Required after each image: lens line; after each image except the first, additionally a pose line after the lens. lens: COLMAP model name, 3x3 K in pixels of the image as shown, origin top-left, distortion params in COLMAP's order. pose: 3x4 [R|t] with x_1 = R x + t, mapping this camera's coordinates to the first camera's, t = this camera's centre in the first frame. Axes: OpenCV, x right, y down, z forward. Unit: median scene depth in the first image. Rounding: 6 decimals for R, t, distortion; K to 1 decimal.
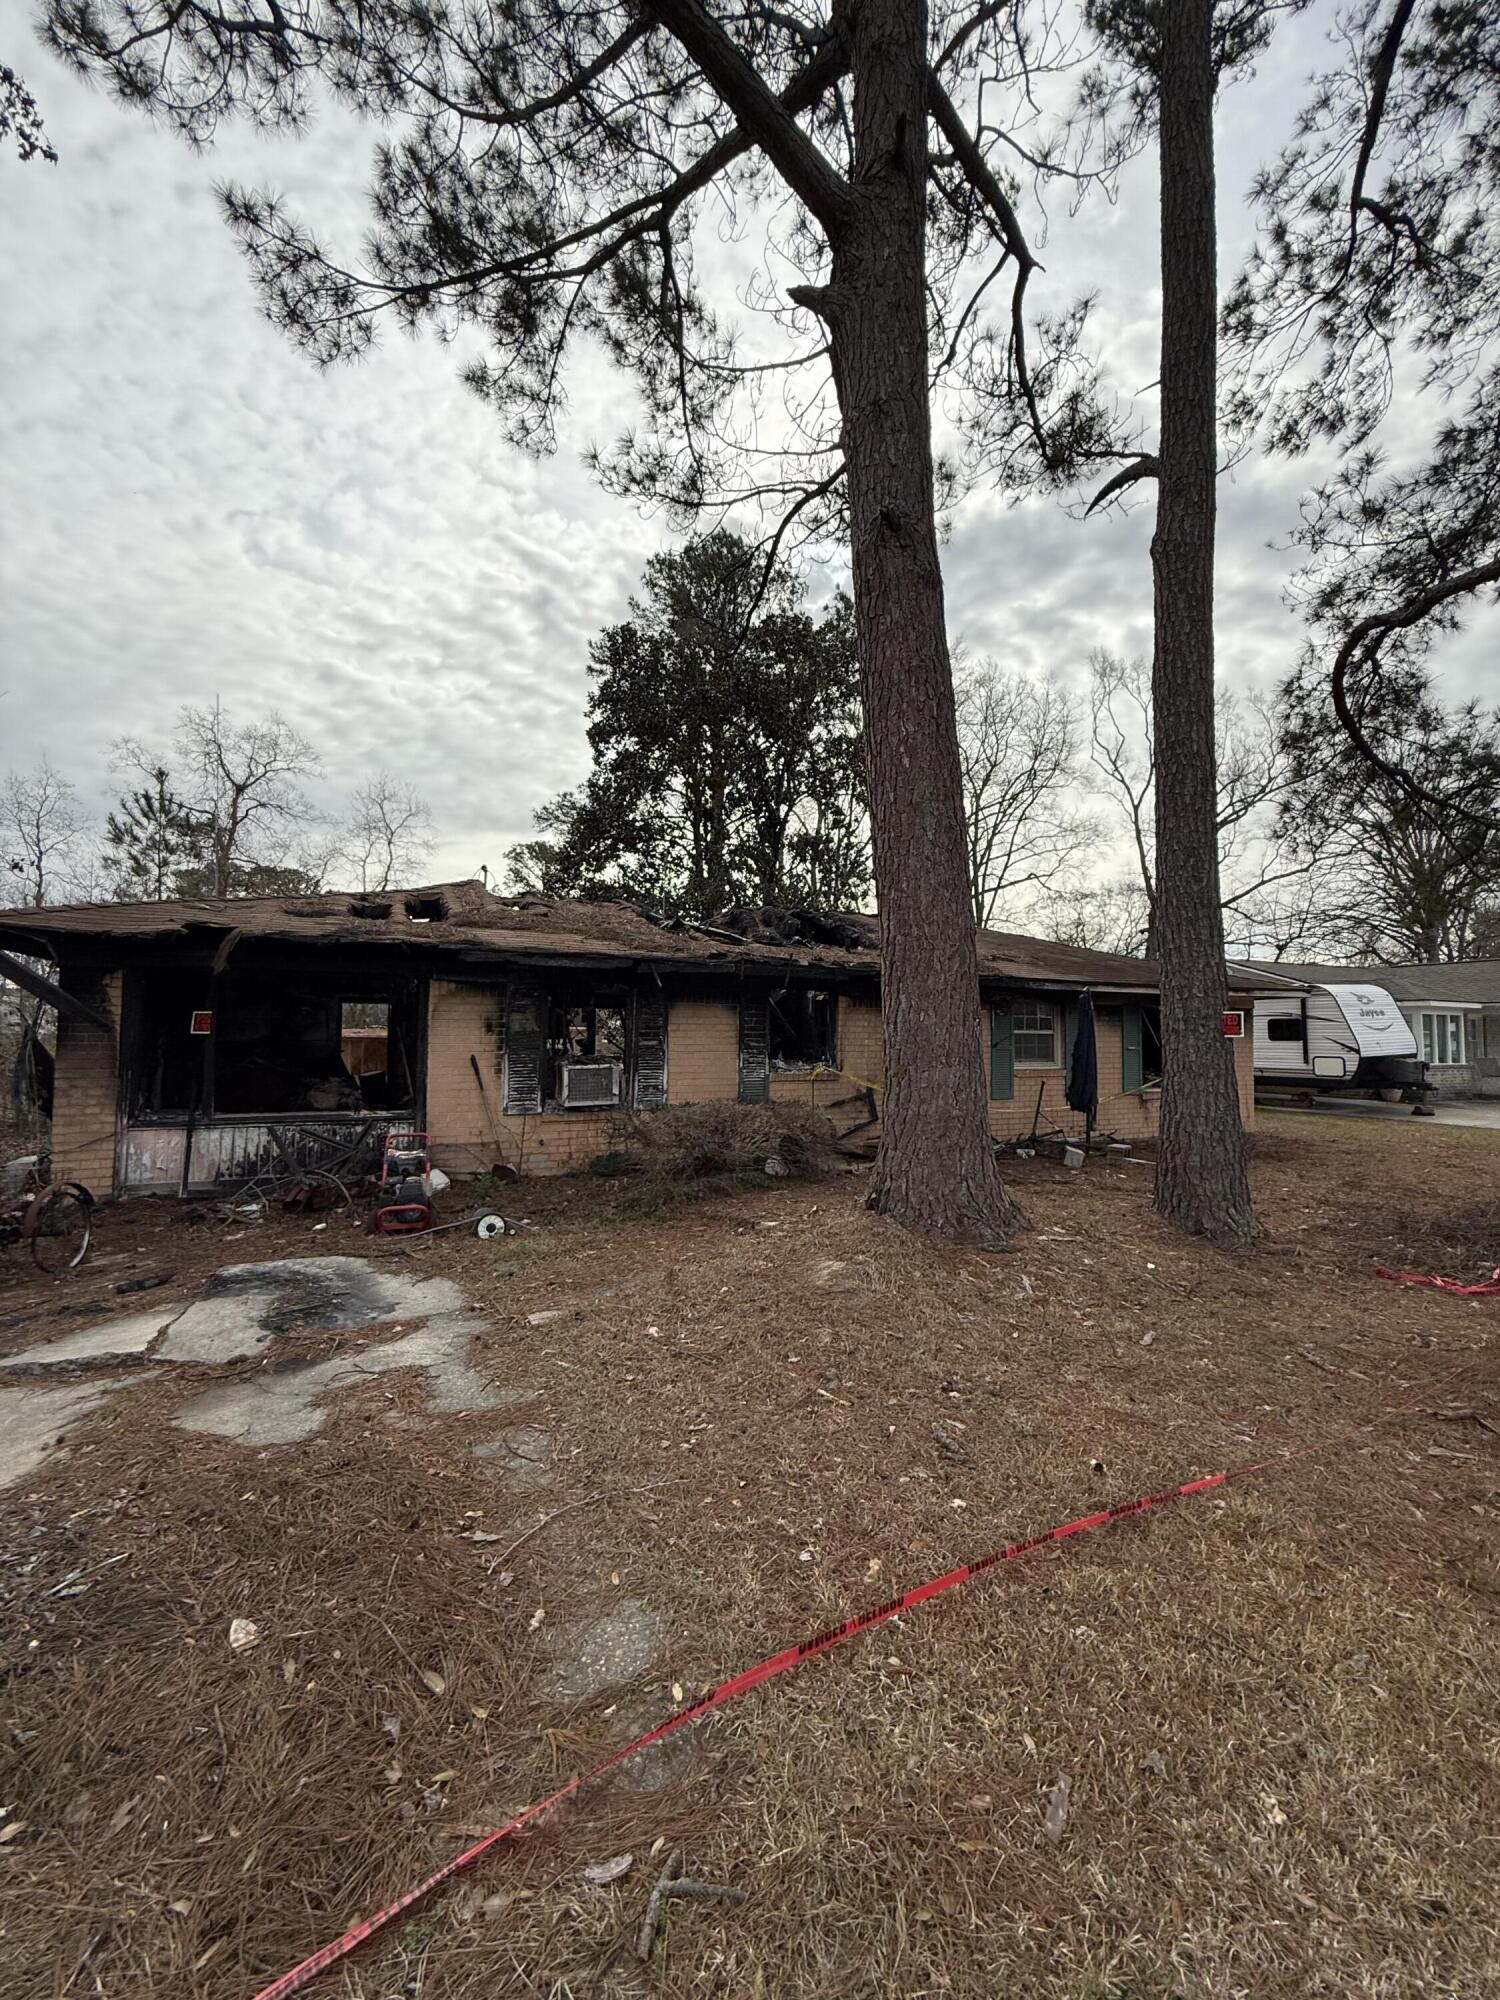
lens RADIAL K [[796.5, 0, 750.0], [0, 796.5, 1000.0], [0, 0, 1]] dist [-0.002488, -0.000482]
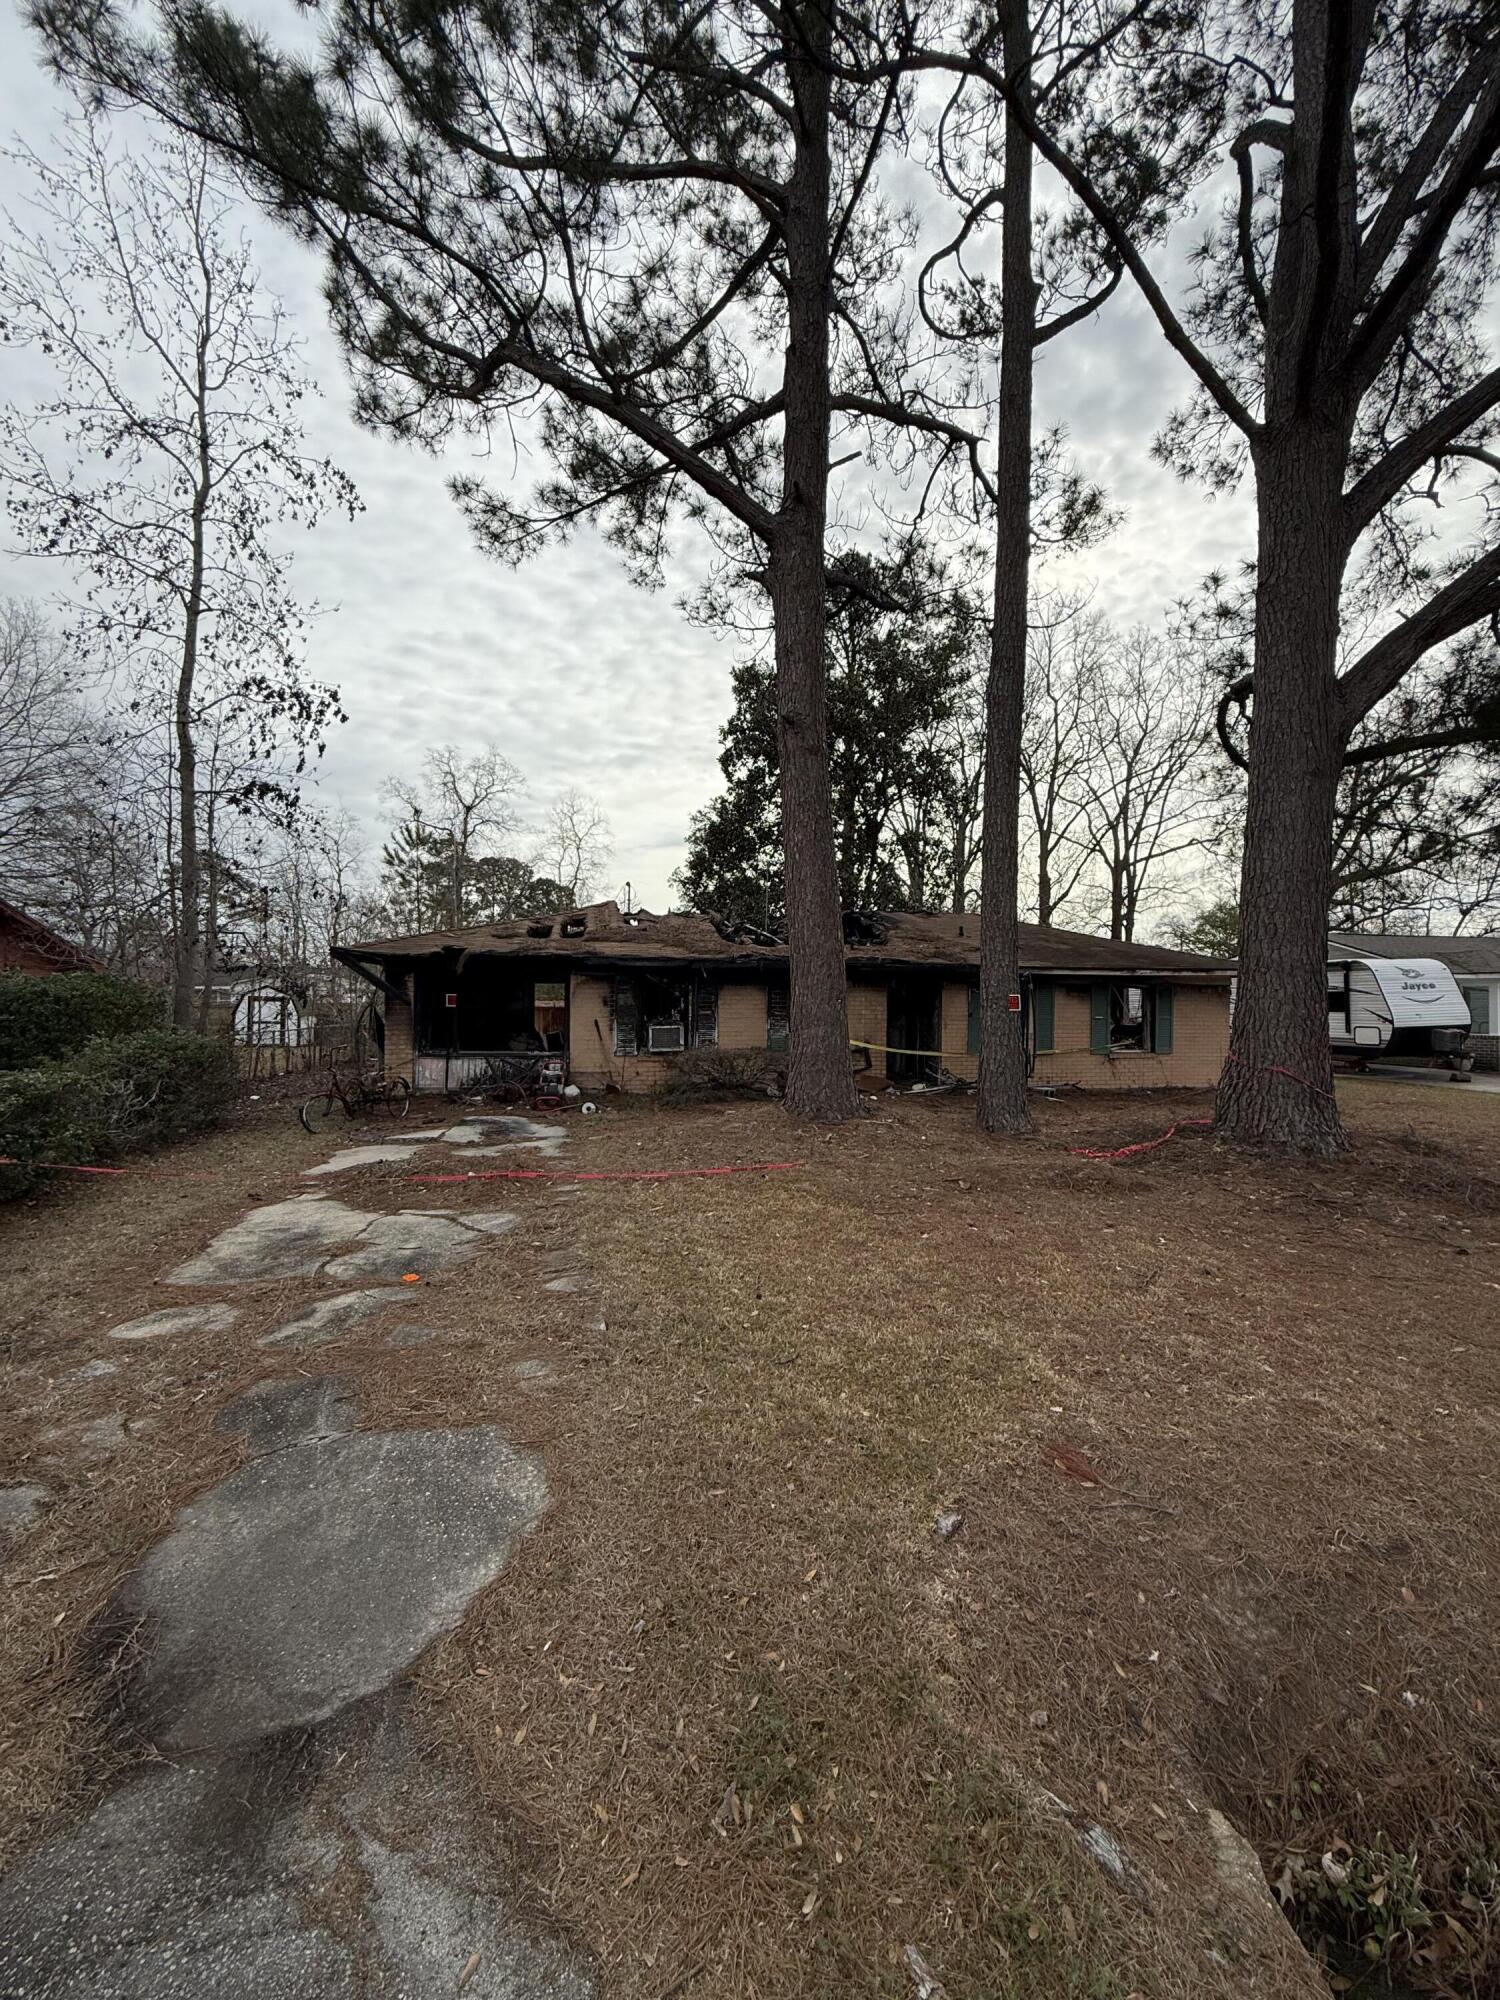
lens RADIAL K [[804.9, 0, 750.0], [0, 804.9, 1000.0], [0, 0, 1]] dist [-0.019196, 0.006483]
pose [[0.971525, -0.000149, -0.236938, 0.235533], [0.009613, 0.999201, 0.038790, -0.021694], [0.236743, -0.039964, 0.970750, -0.357969]]
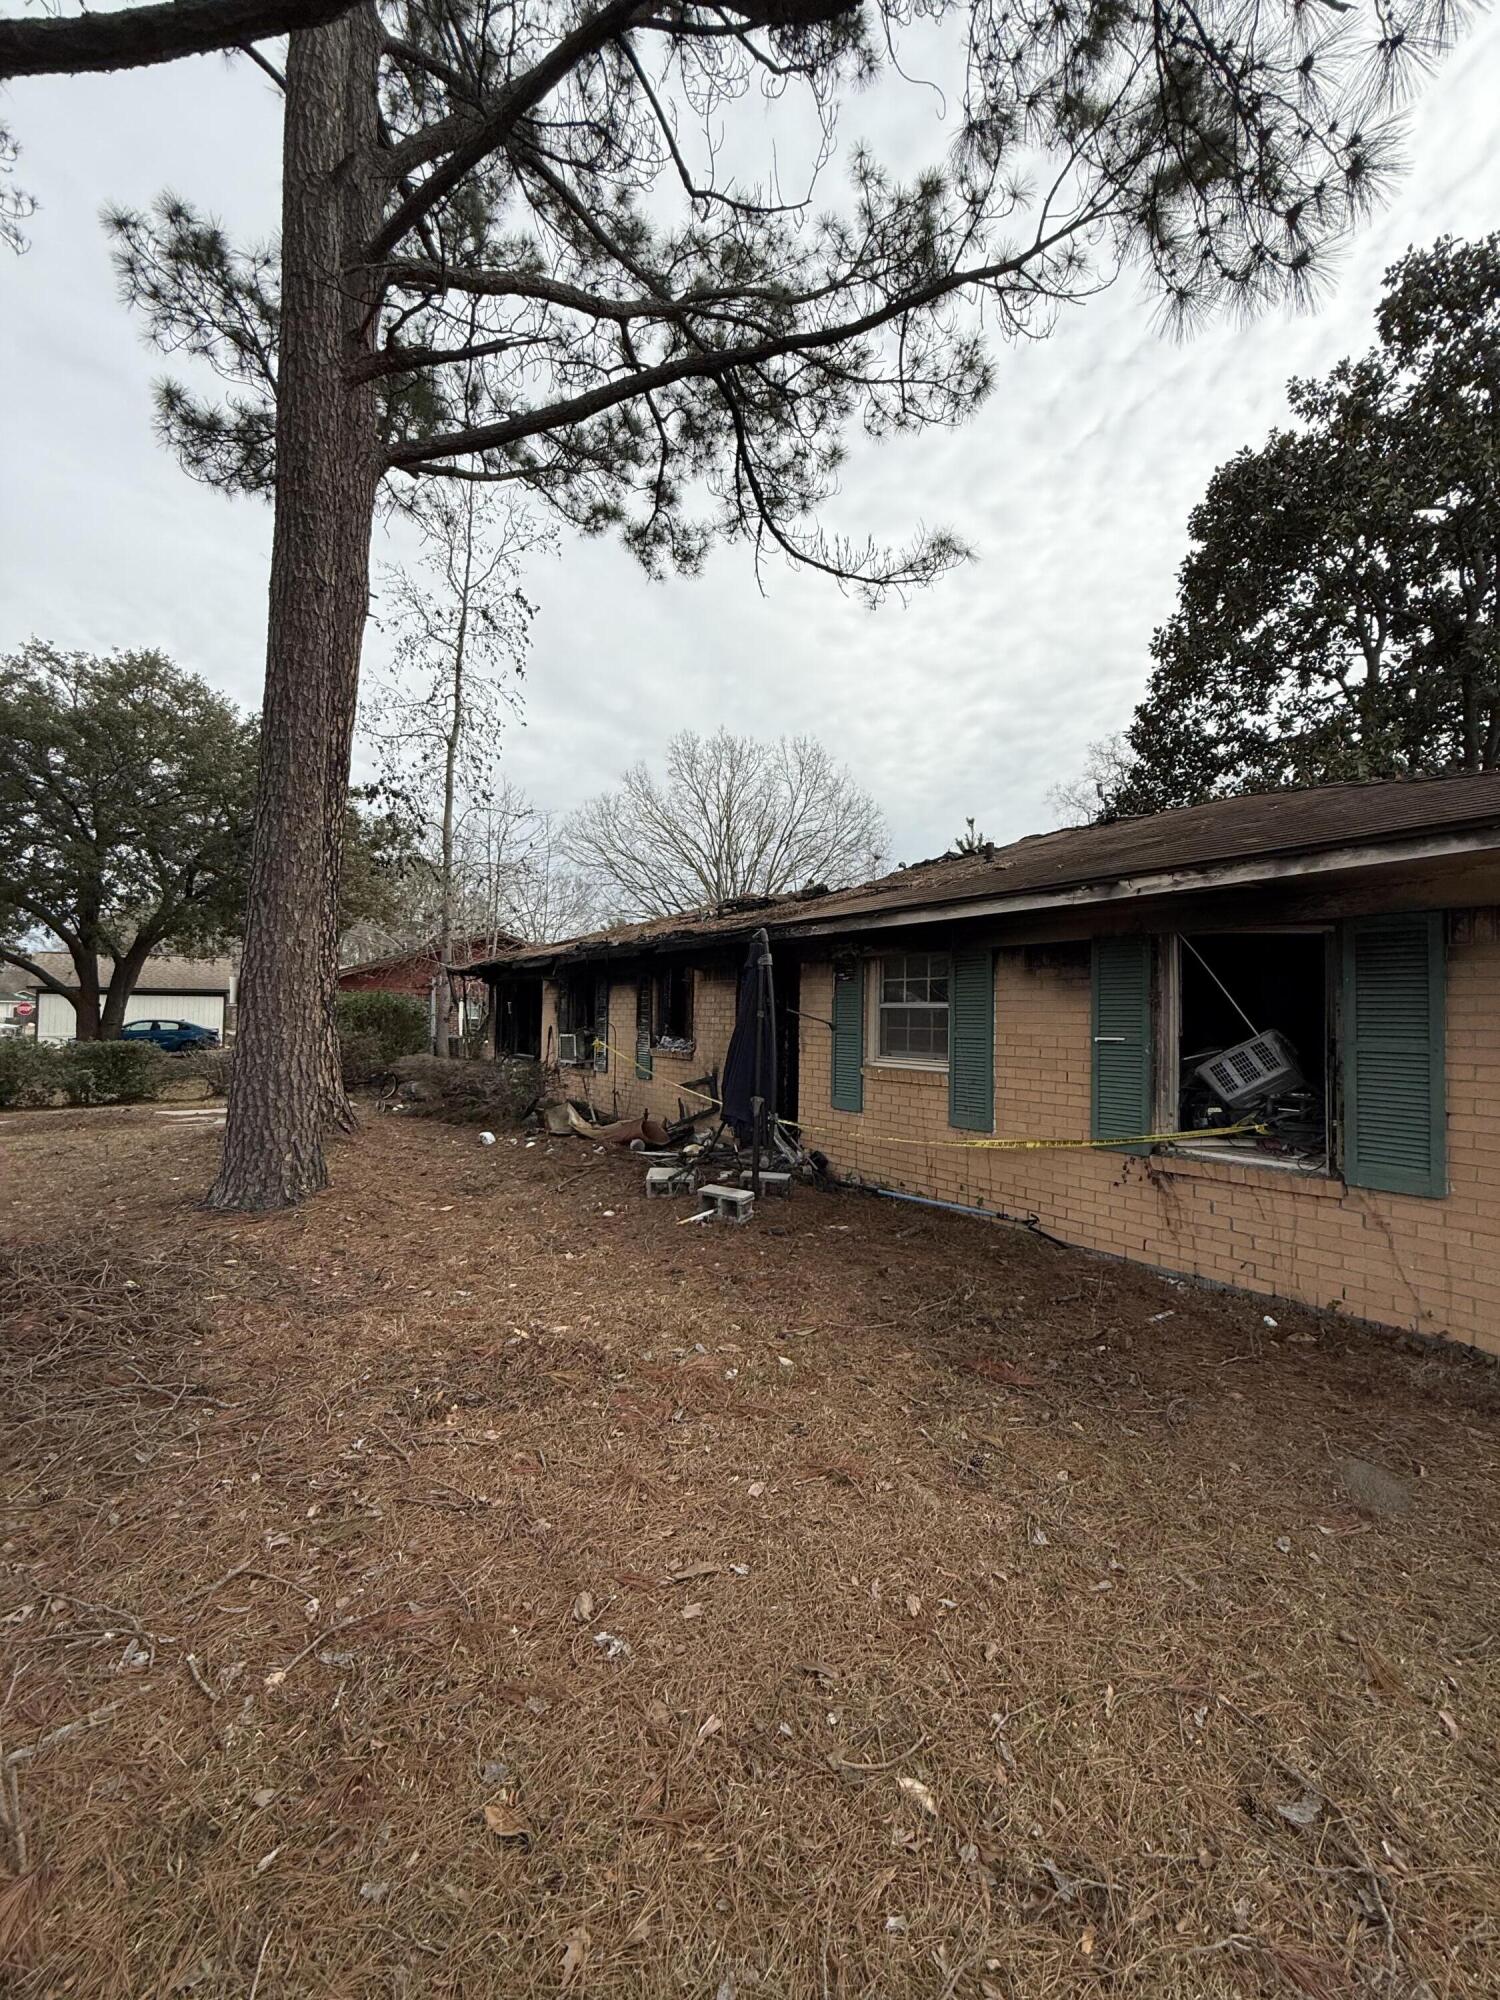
lens RADIAL K [[805.9, 0, 750.0], [0, 805.9, 1000.0], [0, 0, 1]] dist [-0.017239, 0.006767]
pose [[0.167188, -0.028282, -0.985519, 0.847824], [0.031655, 0.999227, -0.023306, 0.043269], [0.985417, -0.027300, 0.167954, 0.728691]]
